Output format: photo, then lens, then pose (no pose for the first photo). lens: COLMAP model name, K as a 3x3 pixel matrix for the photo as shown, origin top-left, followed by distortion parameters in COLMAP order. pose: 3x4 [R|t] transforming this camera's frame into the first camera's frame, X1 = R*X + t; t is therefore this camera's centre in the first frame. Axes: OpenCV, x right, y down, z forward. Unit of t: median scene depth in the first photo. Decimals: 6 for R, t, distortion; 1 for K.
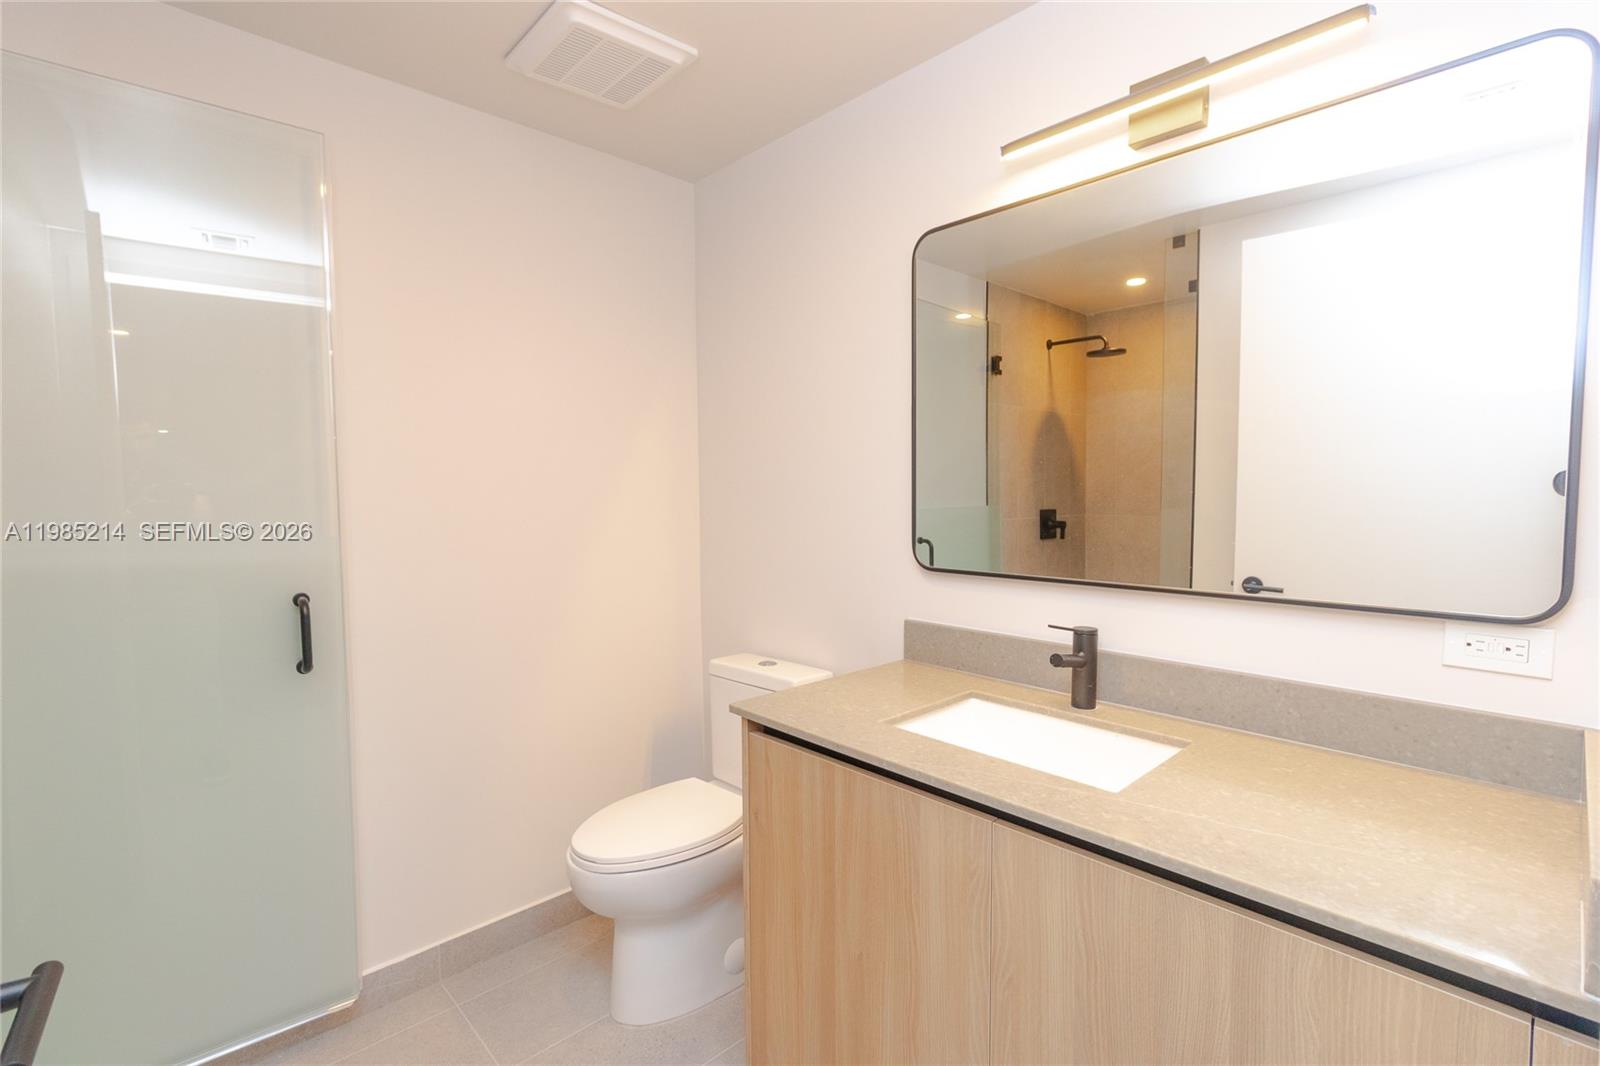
lens RADIAL K [[734.9, 0, 786.8], [0, 734.9, 525.7], [0, 0, 1]] dist [0.001174, 0.000106]
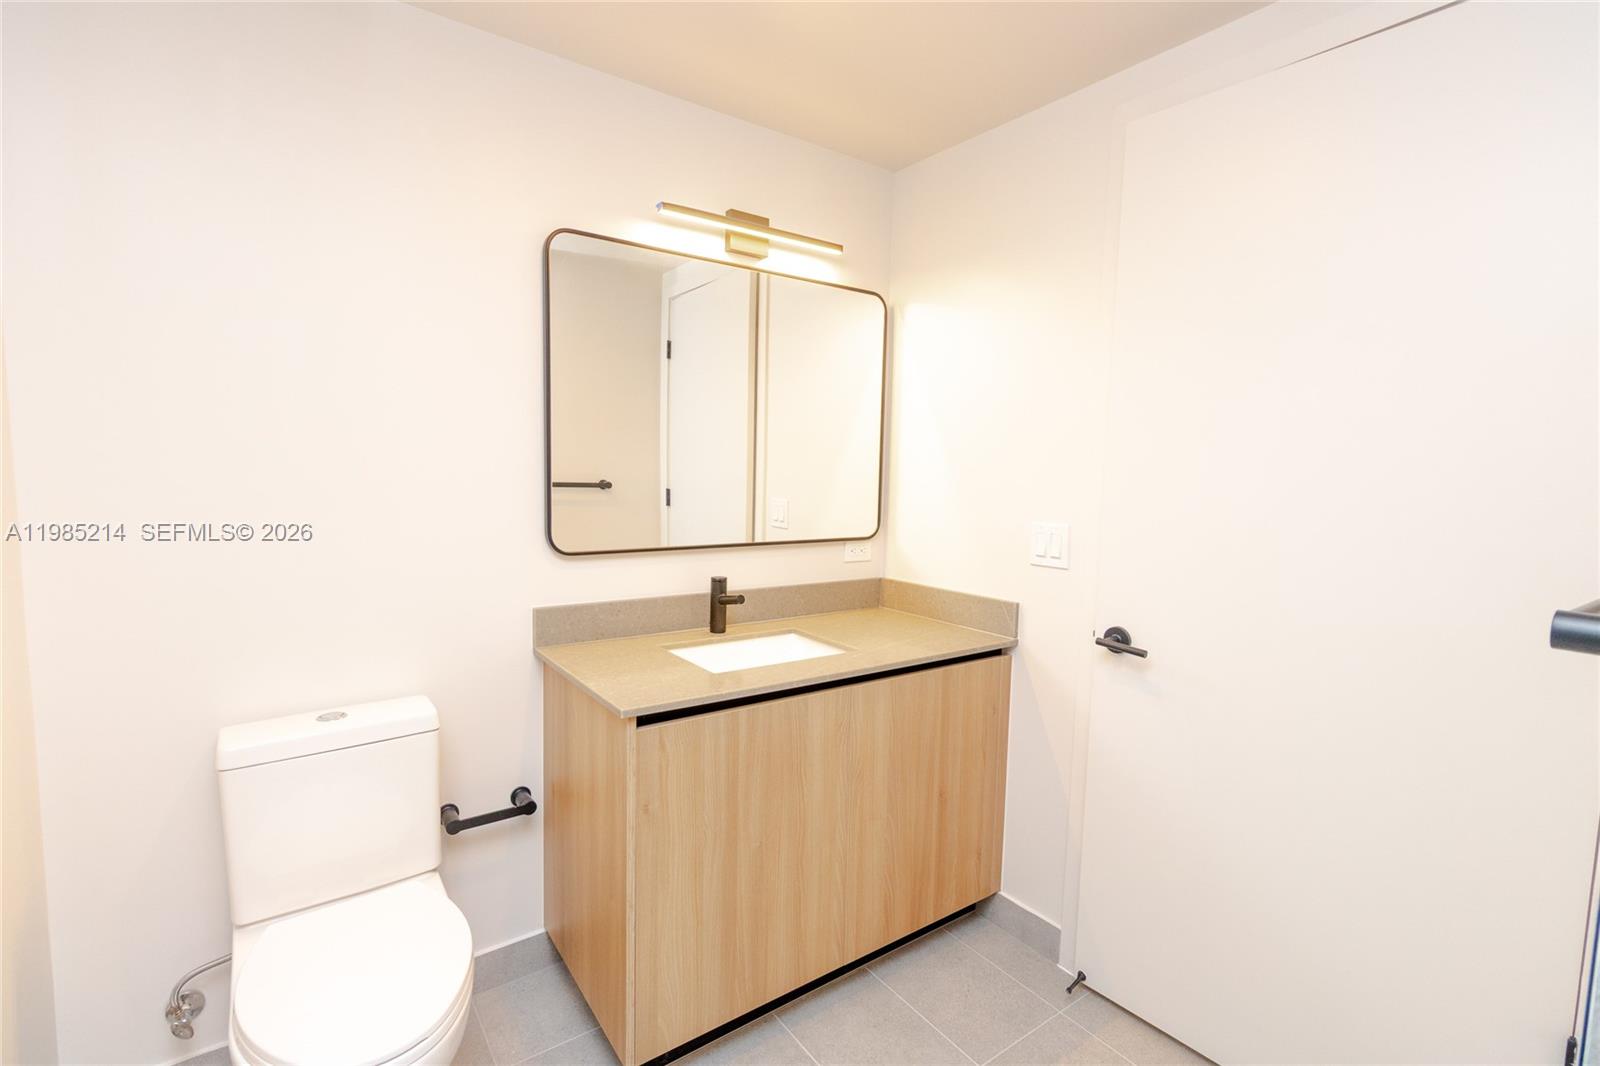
lens RADIAL K [[734.9, 0, 786.8], [0, 734.9, 525.7], [0, 0, 1]] dist [0.001174, 0.000106]
pose [[0.139782, -0.065145, 0.988037, -1.028433], [0.034157, 0.997557, 0.060940, -0.046479], [-0.989593, 0.025230, 0.141666, 0.690568]]
